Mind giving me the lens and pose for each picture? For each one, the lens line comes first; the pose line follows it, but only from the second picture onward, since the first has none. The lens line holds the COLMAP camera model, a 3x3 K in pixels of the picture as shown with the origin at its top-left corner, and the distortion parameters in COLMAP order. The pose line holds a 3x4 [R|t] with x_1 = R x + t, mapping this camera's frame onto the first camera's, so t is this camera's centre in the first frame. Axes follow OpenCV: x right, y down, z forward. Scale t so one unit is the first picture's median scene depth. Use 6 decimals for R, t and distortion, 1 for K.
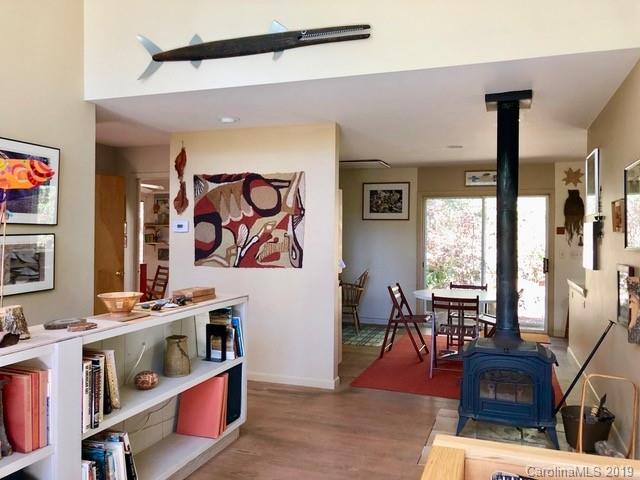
lens RADIAL K [[526.9, 0, 321.8], [0, 526.9, 241.3], [0, 0, 1]] dist [-0.006448, -0.003011]
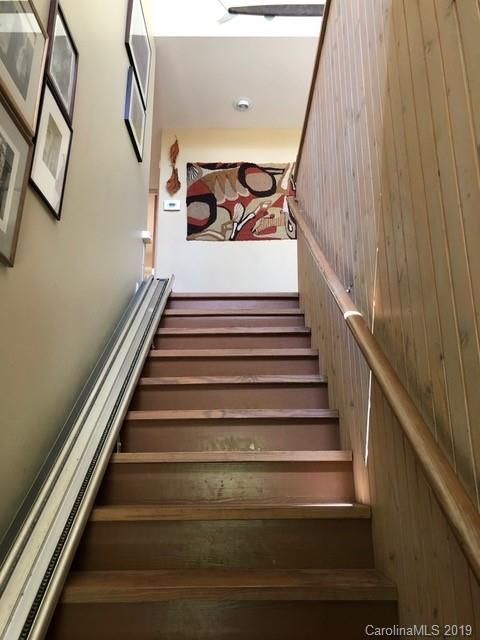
lens RADIAL K [[526.9, 0, 238.7], [0, 526.9, 318.2], [0, 0, 1]] dist [-0.006448, -0.003011]
pose [[0.942326, 0.076716, 0.325786, -0.482617], [0.025176, 0.954372, -0.297558, 0.513755], [-0.333749, 0.288598, 0.897398, 0.092420]]
